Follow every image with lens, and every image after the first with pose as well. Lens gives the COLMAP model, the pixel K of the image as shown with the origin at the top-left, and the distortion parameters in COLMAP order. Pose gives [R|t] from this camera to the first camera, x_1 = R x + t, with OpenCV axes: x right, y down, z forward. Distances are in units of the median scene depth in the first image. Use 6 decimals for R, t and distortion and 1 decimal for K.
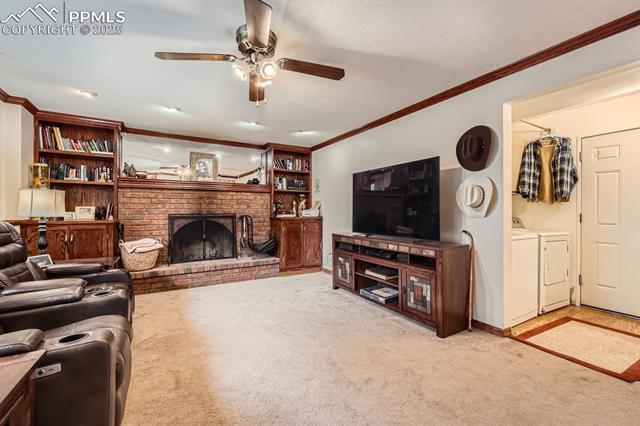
lens RADIAL K [[279.3, 0, 319.1], [0, 279.3, 211.4], [0, 0, 1]] dist [0.002348, 0.000324]
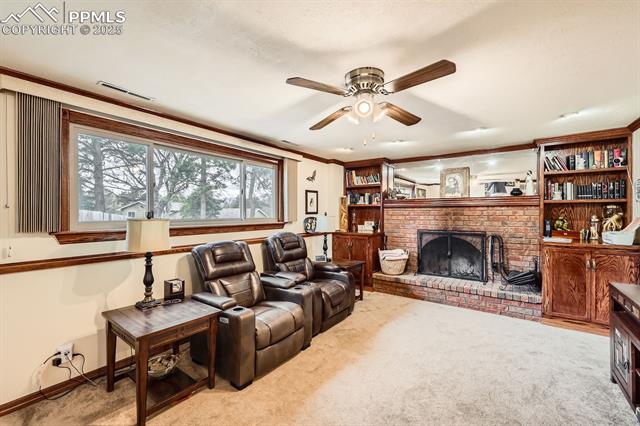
lens RADIAL K [[262.2, 0, 318.1], [0, 262.2, 213.8], [0, 0, 1]] dist [0.001417, 0.000155]
pose [[0.394666, 0.002449, -0.918821, 0.279613], [0.002944, 0.999988, 0.003930, -0.059412], [0.918820, -0.004256, 0.394654, 0.218725]]
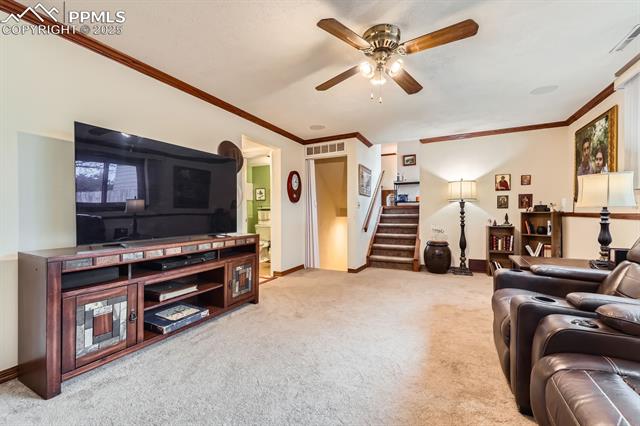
lens RADIAL K [[259.9, 0, 318.5], [0, 259.9, 211.2], [0, 0, 1]] dist [-0.000111, -0.000031]
pose [[-0.550101, -0.003182, 0.835092, -0.415432], [-0.007920, 0.999968, -0.001407, 0.012929], [-0.835060, -0.007388, -0.550109, 0.812977]]
